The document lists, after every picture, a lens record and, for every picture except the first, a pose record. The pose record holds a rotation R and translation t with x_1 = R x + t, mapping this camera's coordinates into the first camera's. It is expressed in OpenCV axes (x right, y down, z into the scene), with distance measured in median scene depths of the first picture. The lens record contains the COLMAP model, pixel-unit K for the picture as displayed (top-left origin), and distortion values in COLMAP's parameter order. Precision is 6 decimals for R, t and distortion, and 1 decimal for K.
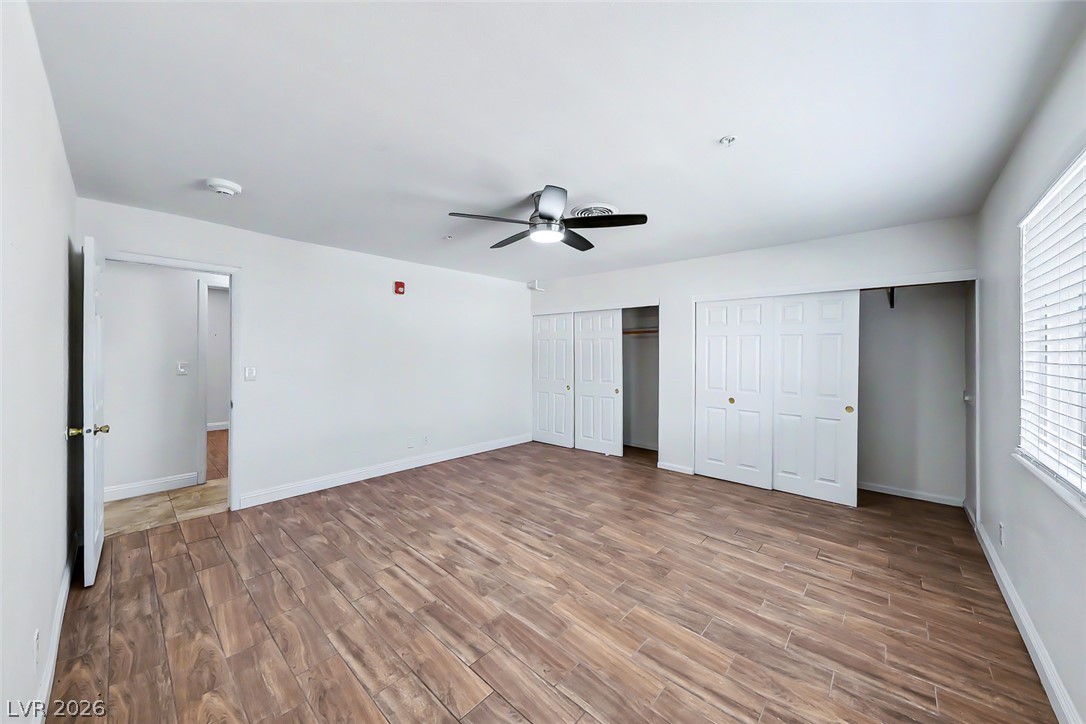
lens RADIAL K [[381.9, 0, 545.0], [0, 381.9, 356.0], [0, 0, 1]] dist [0.005118, -0.001554]
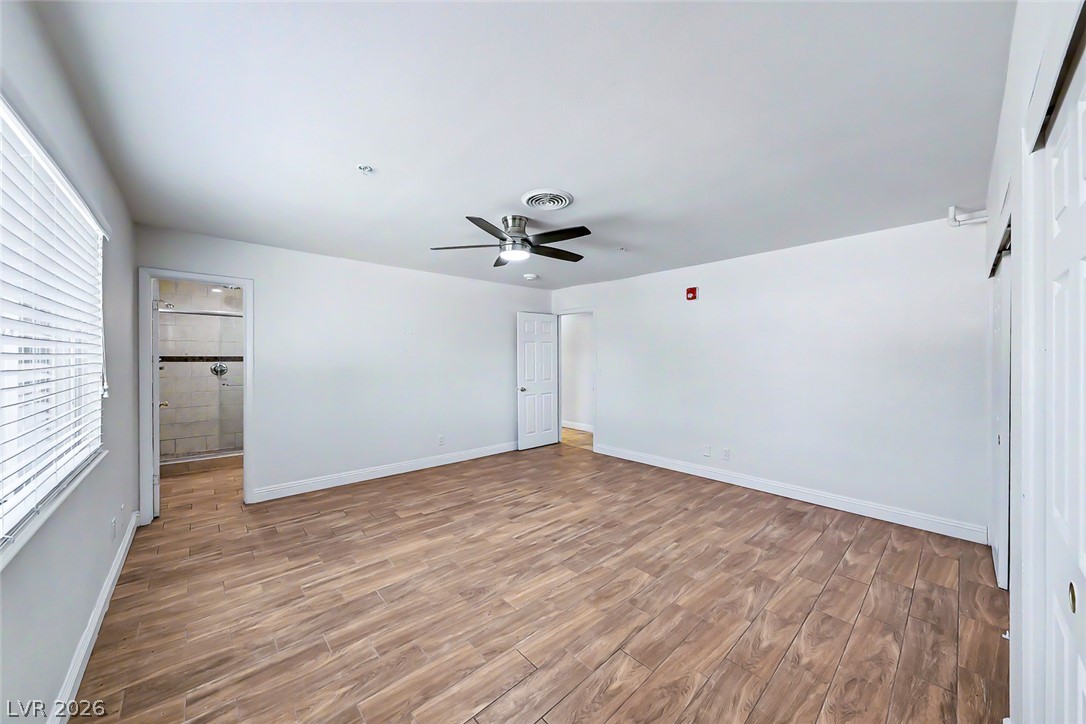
lens RADIAL K [[381.9, 0, 545.3], [0, 381.9, 363.6], [0, 0, 1]] dist [0.005118, -0.001554]
pose [[-0.102875, 0.006496, -0.994673, 1.124254], [-0.000531, 0.999978, 0.006586, -0.000786], [0.994694, 0.001205, -0.102870, 1.196390]]
